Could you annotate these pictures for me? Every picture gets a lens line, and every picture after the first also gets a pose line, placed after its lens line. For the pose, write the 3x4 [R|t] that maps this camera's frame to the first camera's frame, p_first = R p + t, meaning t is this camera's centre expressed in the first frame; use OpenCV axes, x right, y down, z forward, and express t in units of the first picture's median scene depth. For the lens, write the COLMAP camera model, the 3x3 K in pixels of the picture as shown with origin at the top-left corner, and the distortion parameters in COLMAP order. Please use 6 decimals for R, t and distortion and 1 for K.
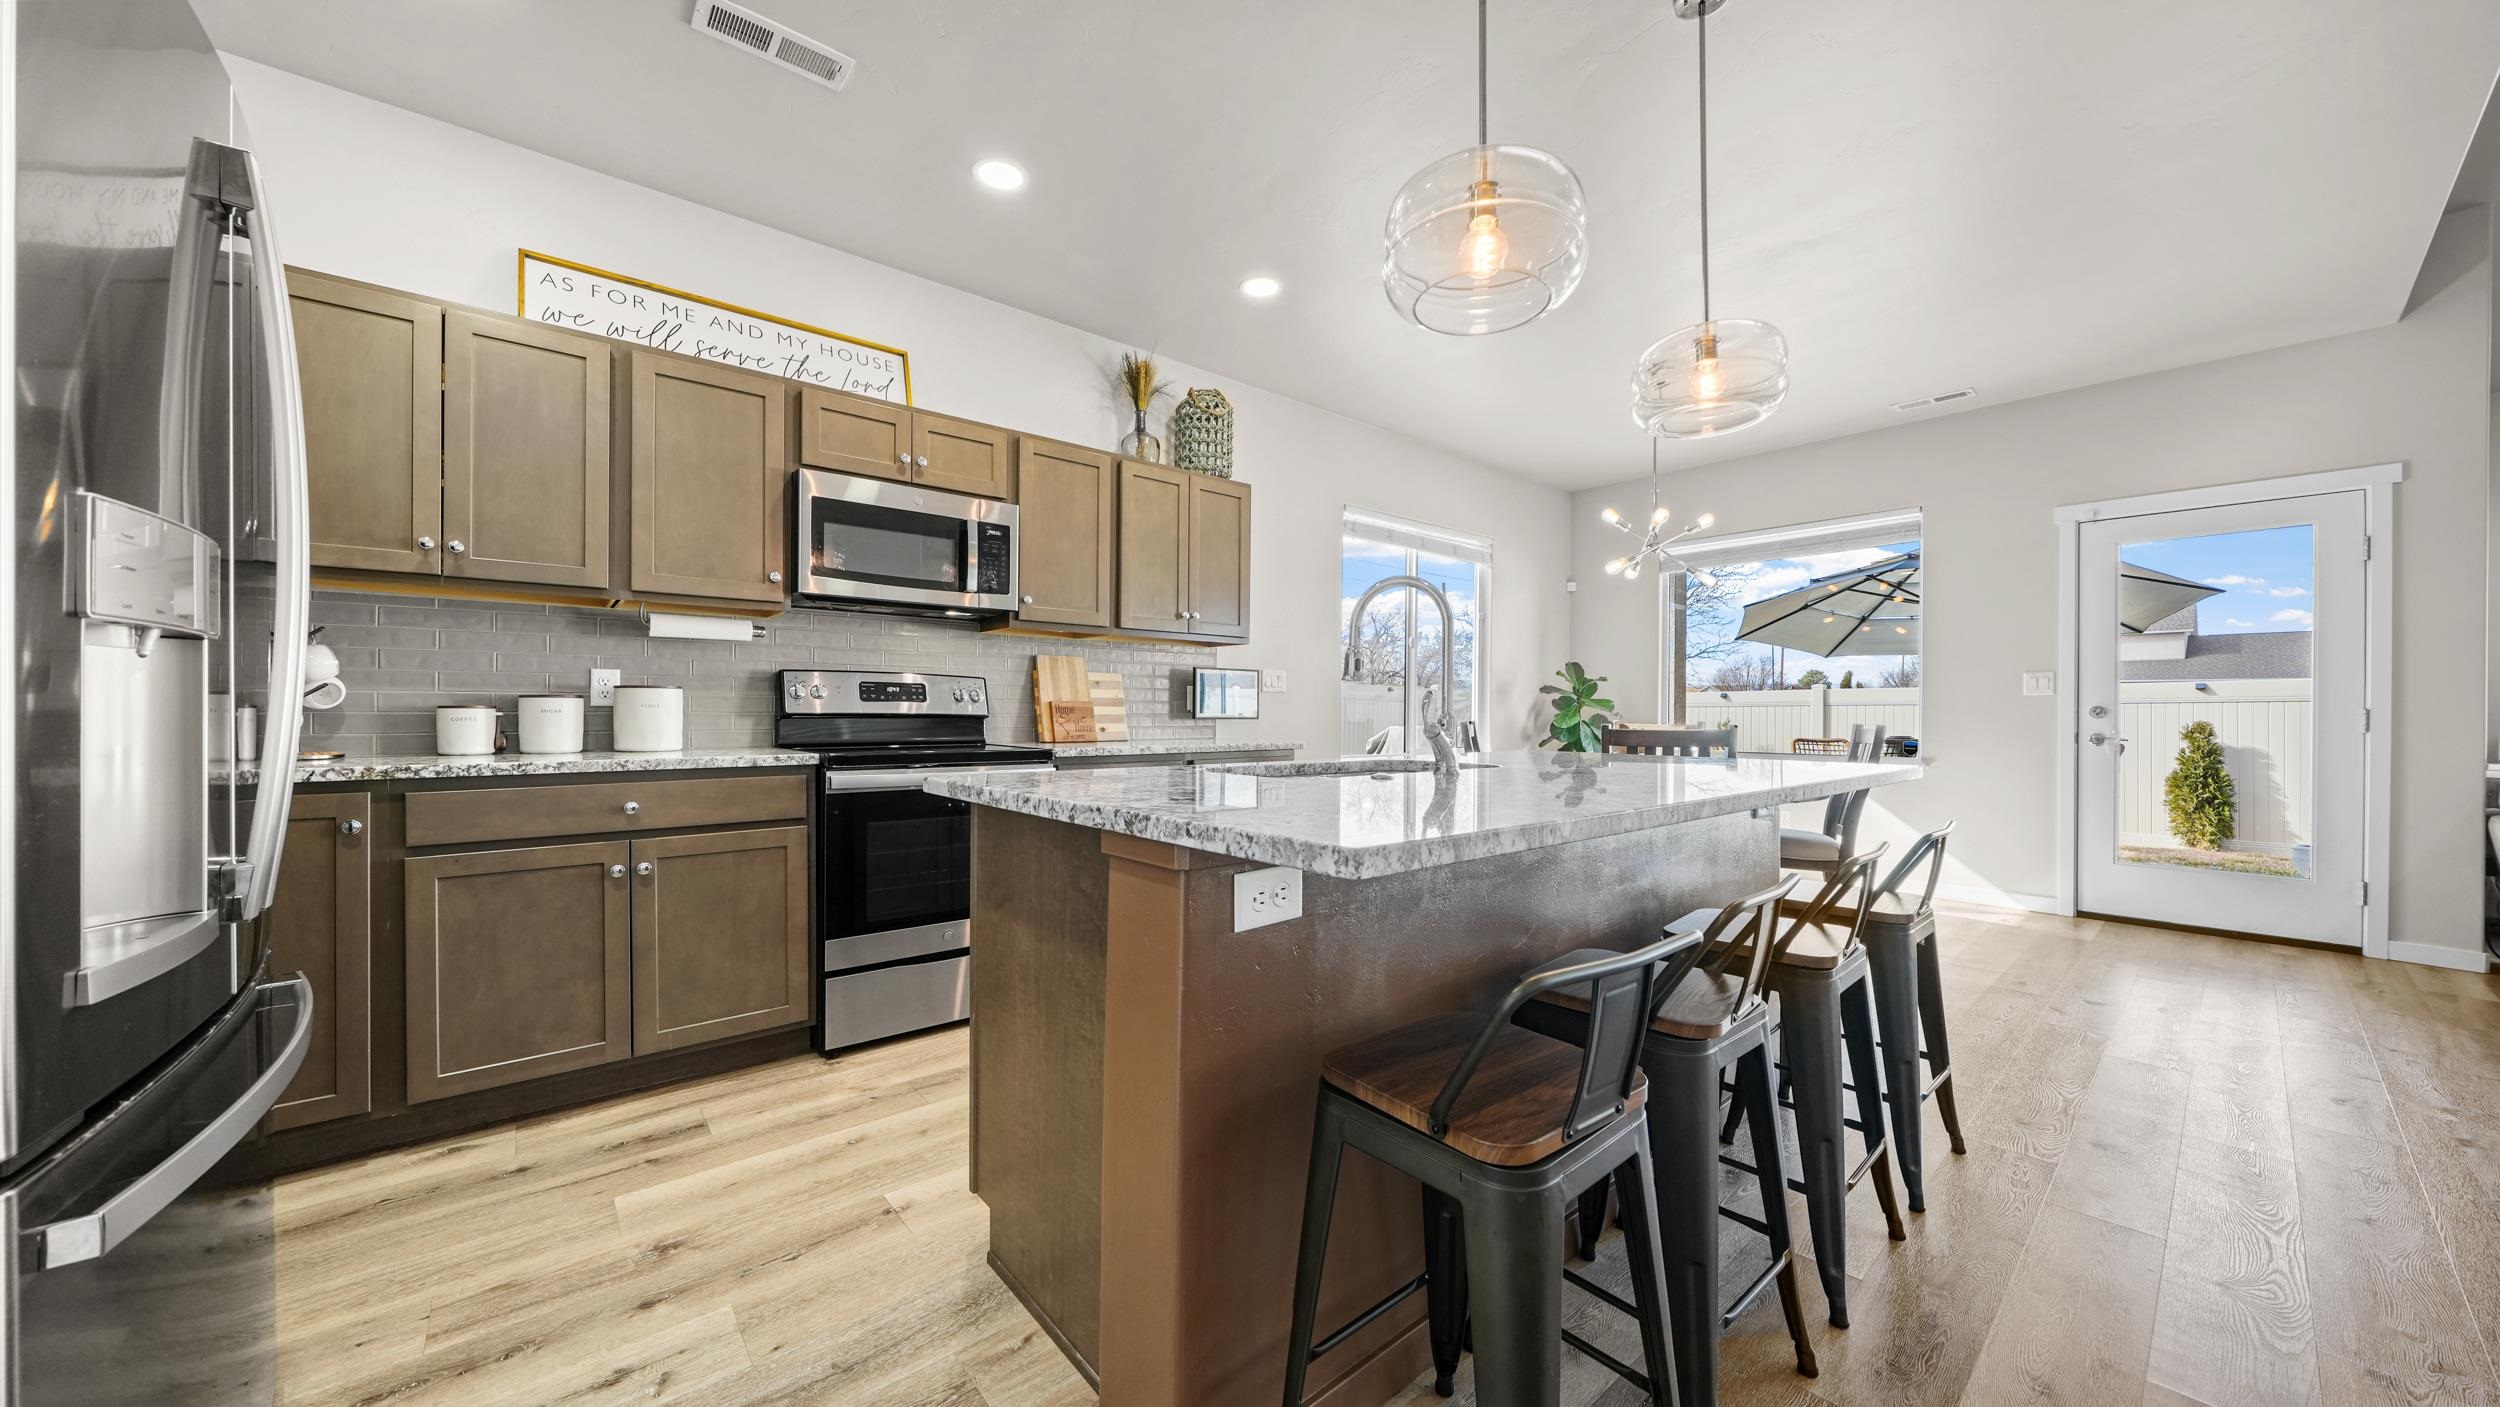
lens RADIAL K [[843.2, 0, 1249.5], [0, 843.2, 710.8], [0, 0, 1]] dist [-0.001759, -0.000034]
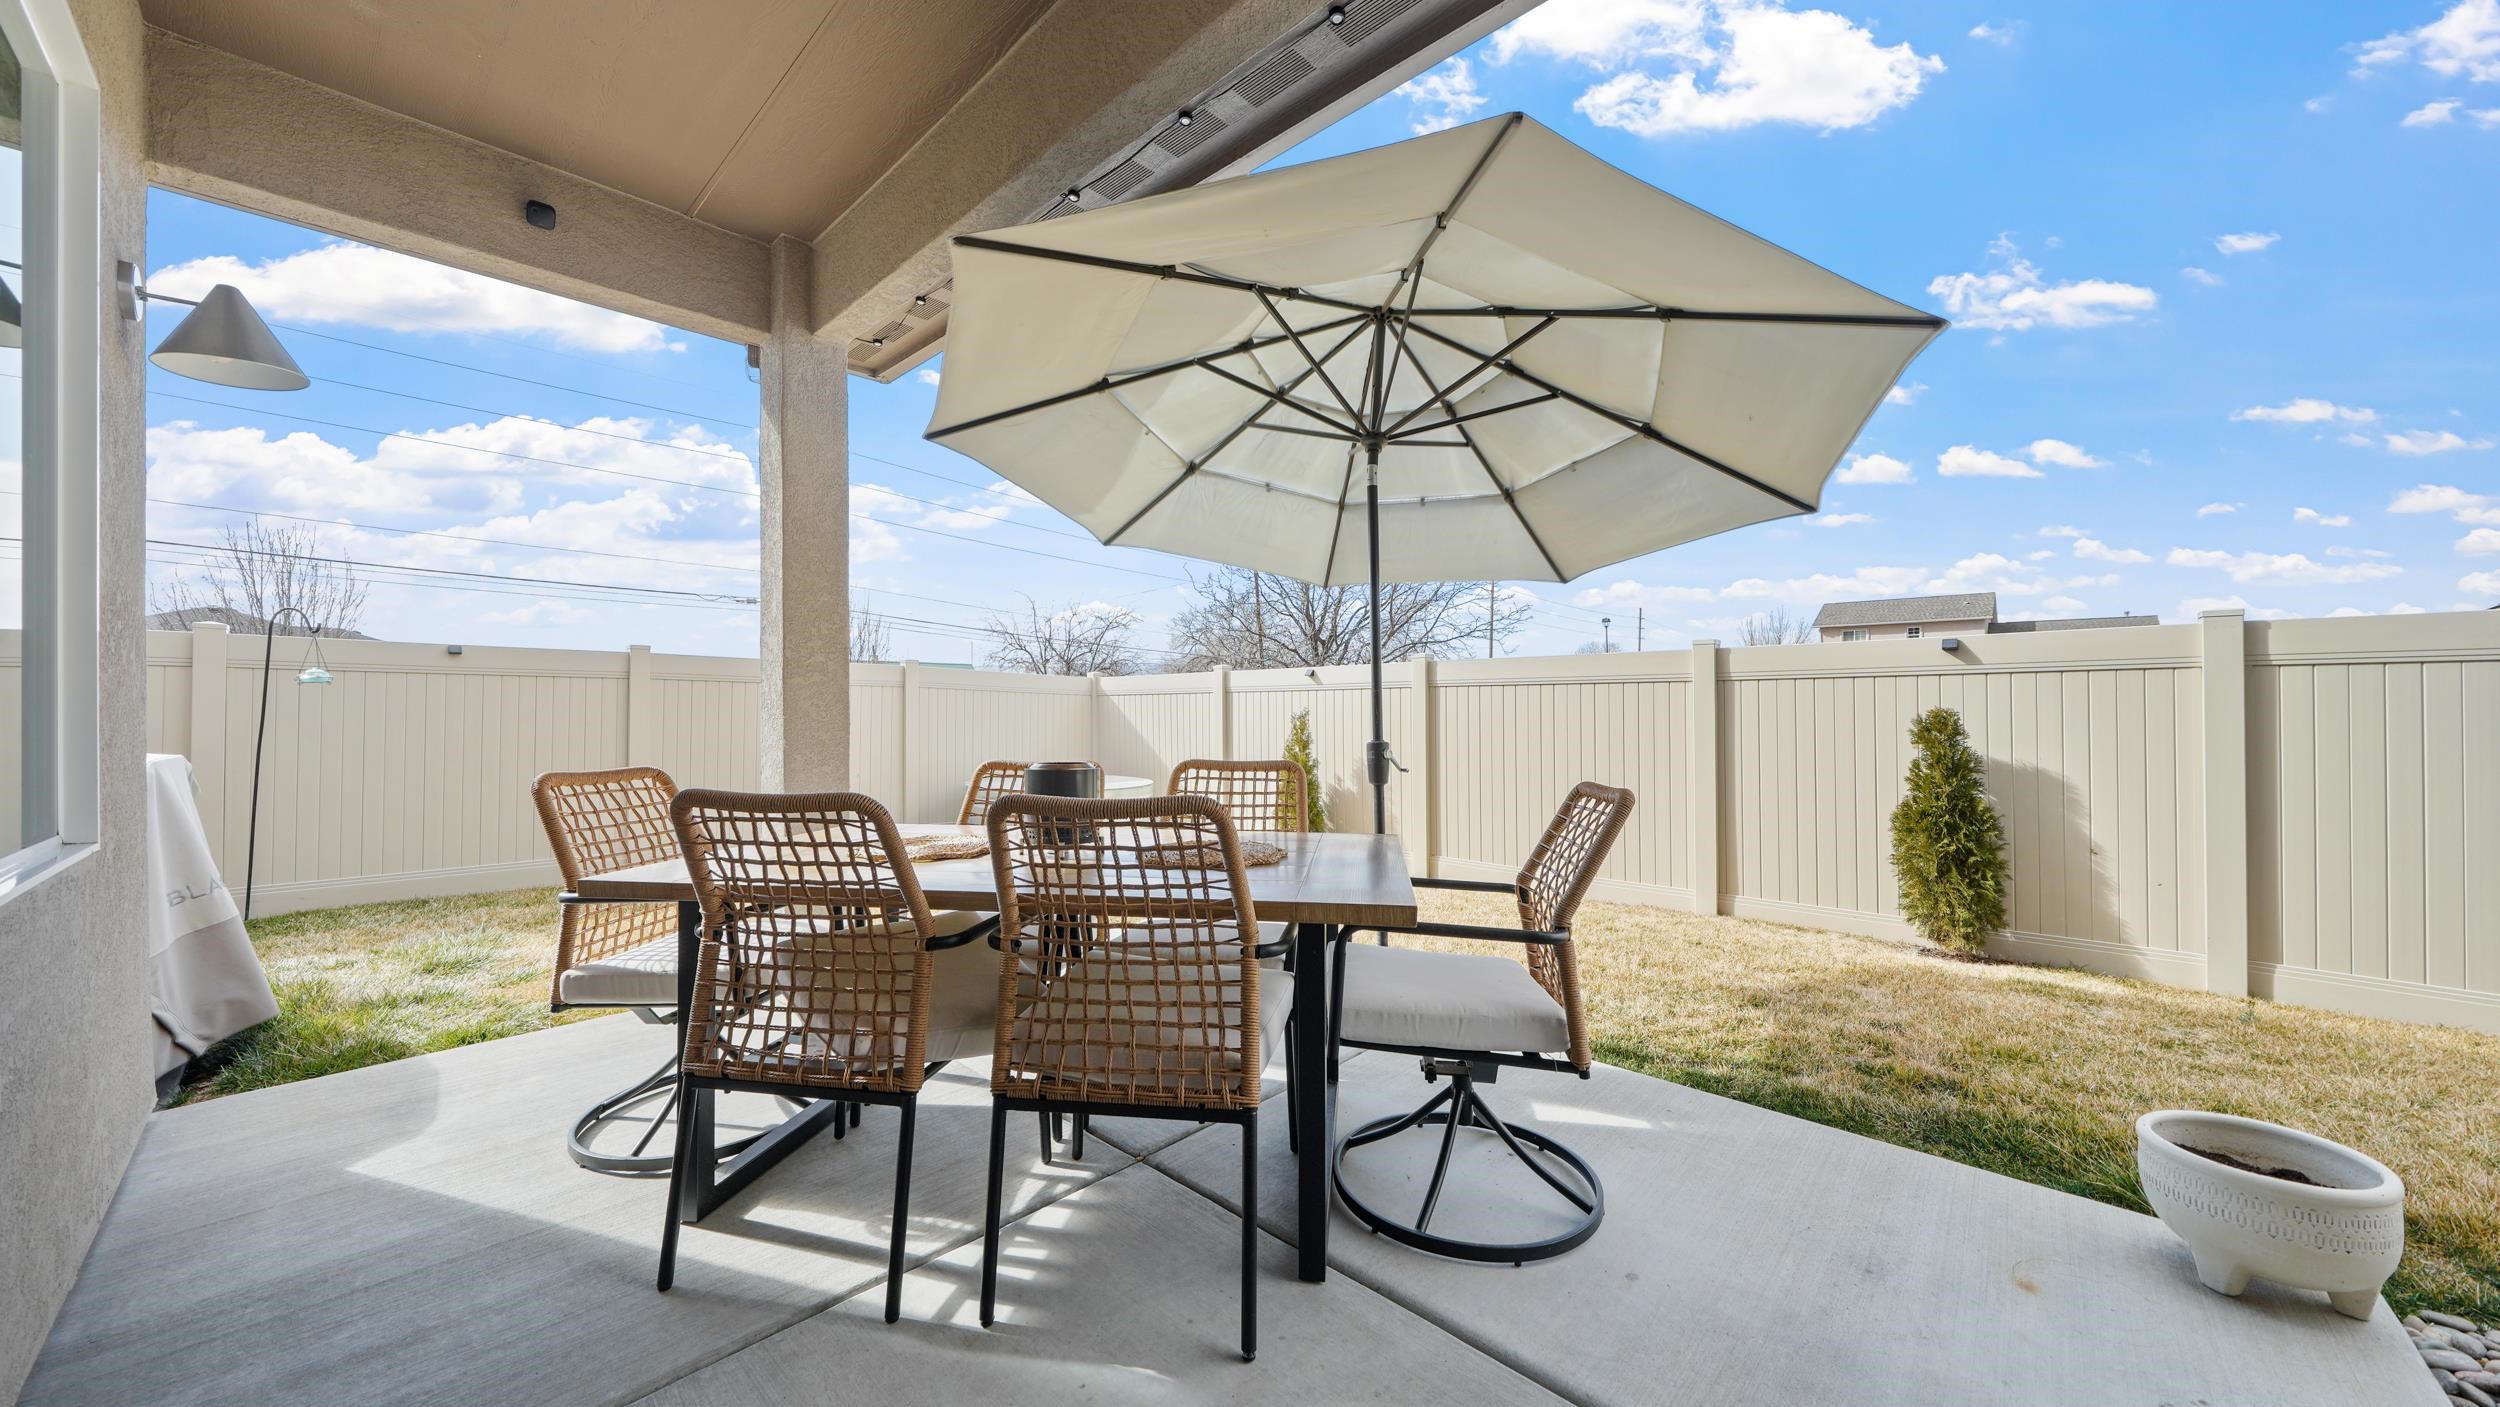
lens RADIAL K [[859.1, 0, 1239.3], [0, 859.1, 699.0], [0, 0, 1]] dist [-0.000671, -0.000012]
pose [[0.992822, -0.008239, 0.119319, 0.714292], [0.008965, 0.999944, -0.005550, 0.007065], [-0.119266, 0.006580, 0.992841, 0.590877]]
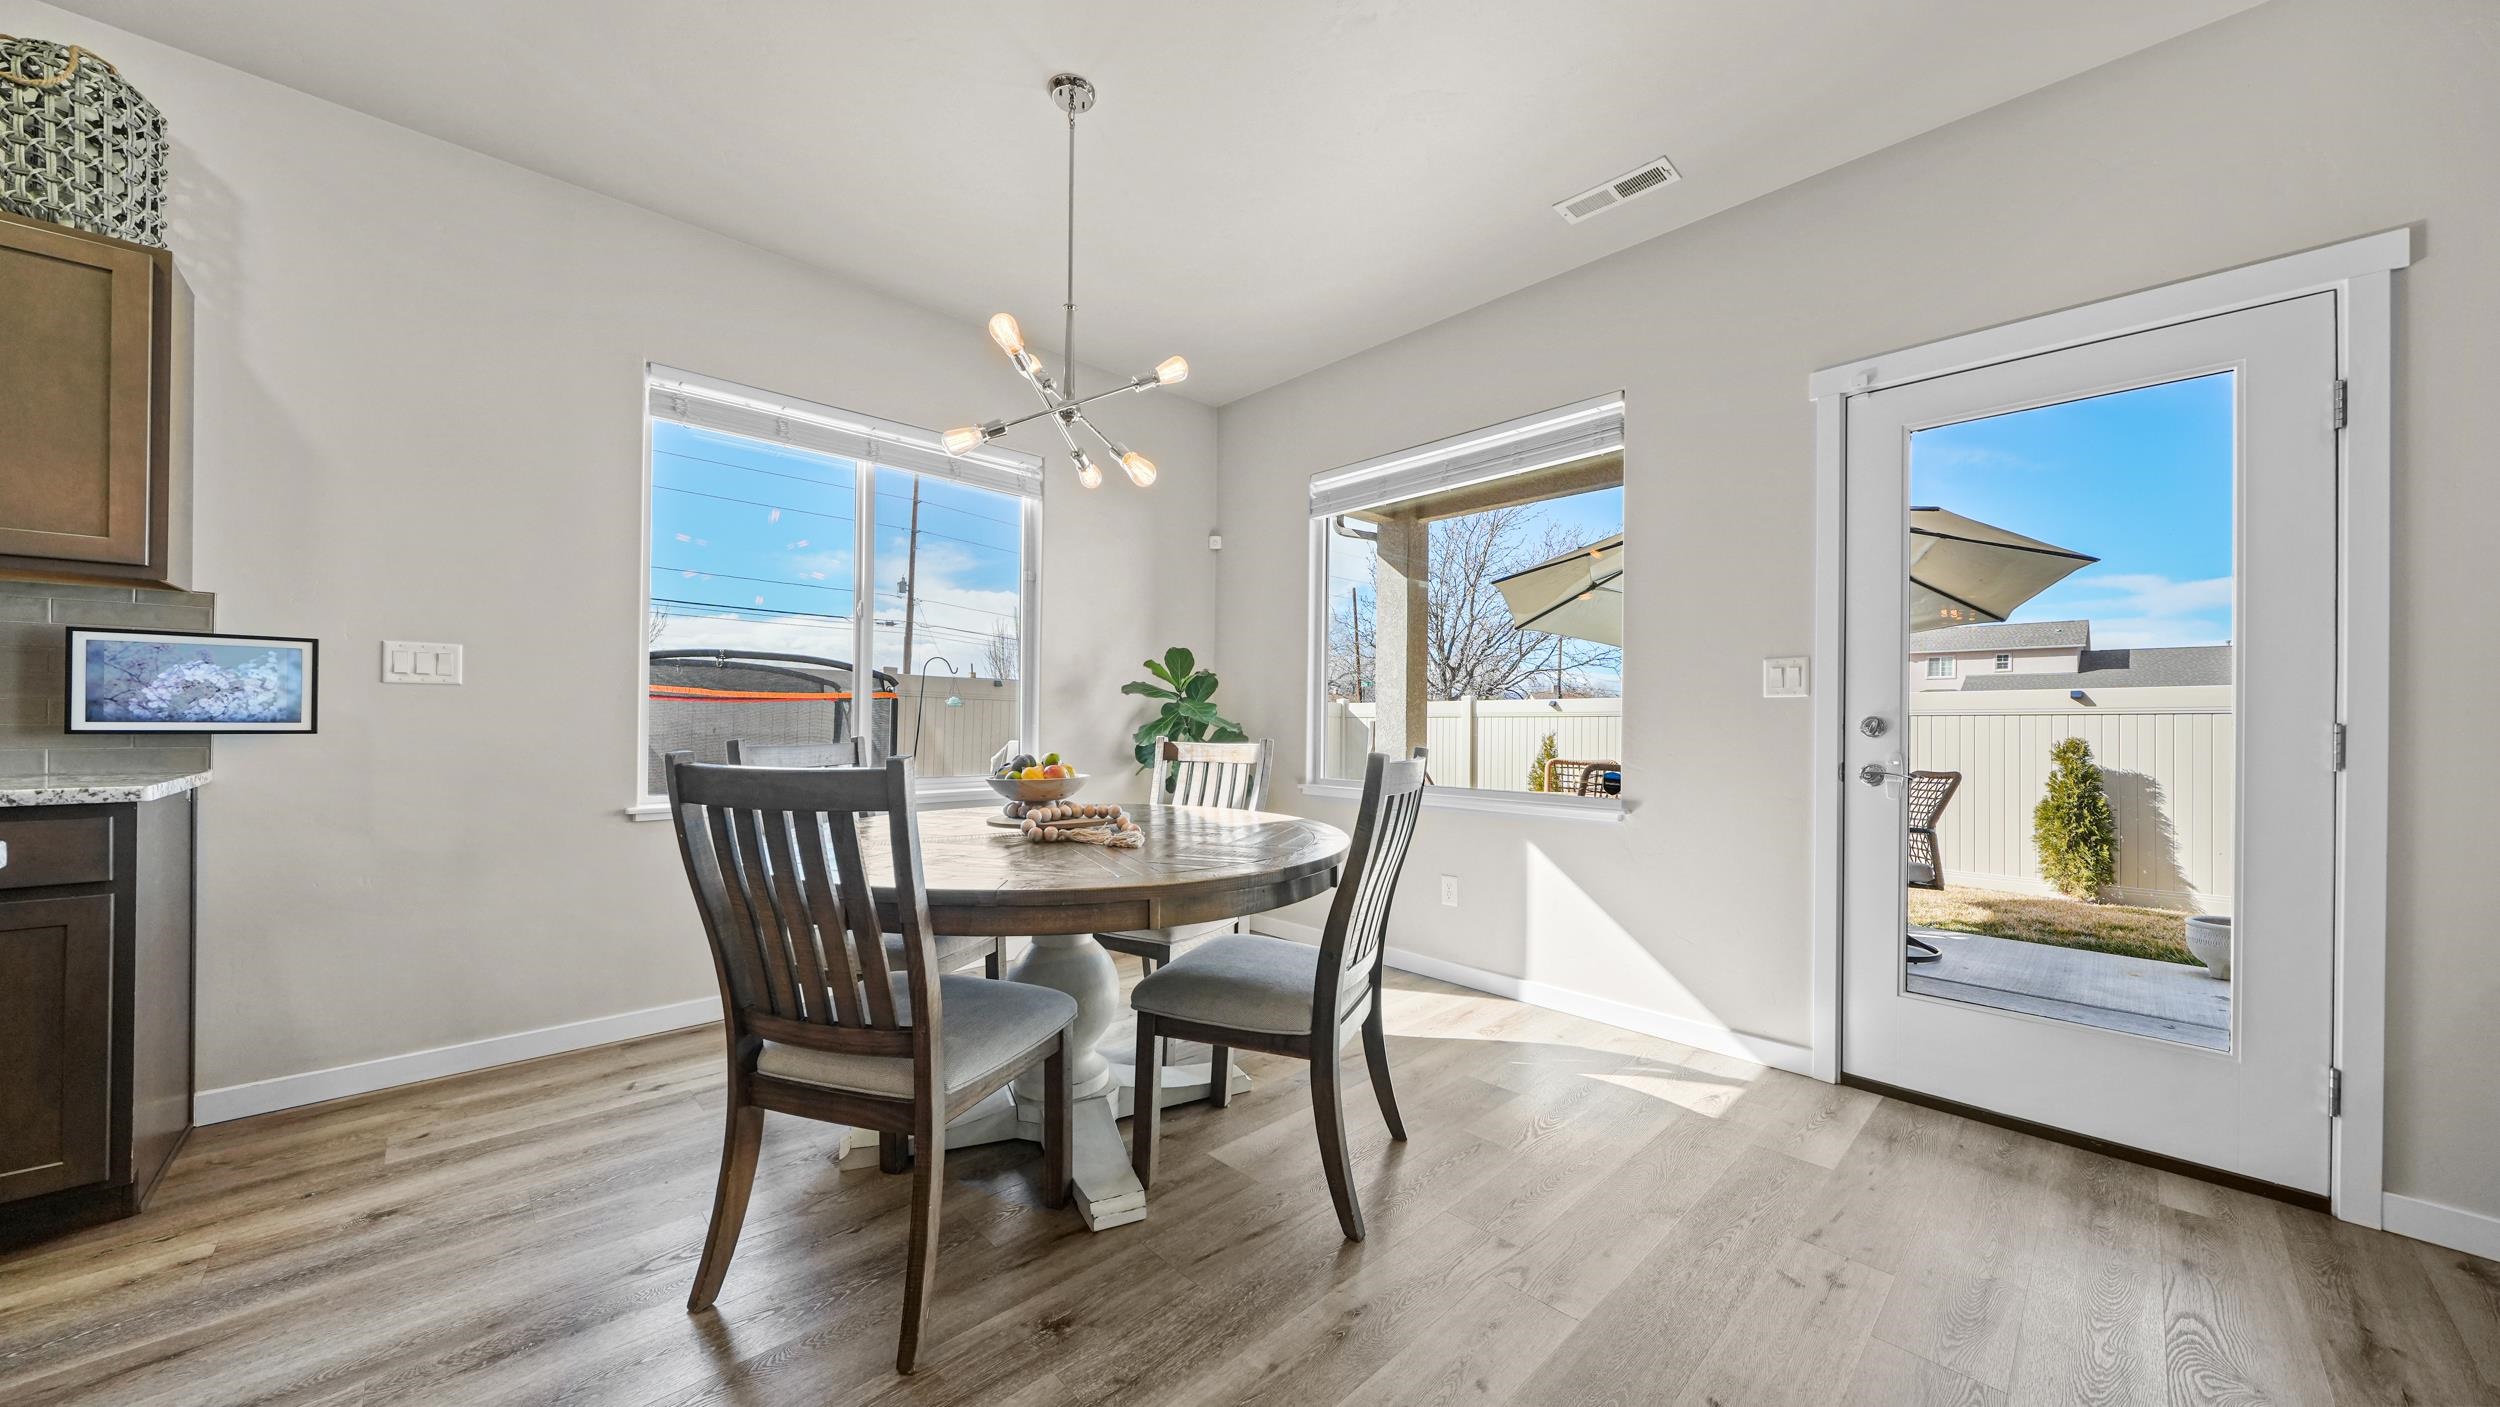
lens RADIAL K [[846.2, 0, 1237.9], [0, 846.2, 717.9], [0, 0, 1]] dist [-0.001775, 0.000023]
pose [[0.998517, 0.003997, 0.054291, 0.335734], [-0.003855, 0.999989, -0.002708, -0.000813], [-0.054301, 0.002495, 0.998521, 0.277314]]
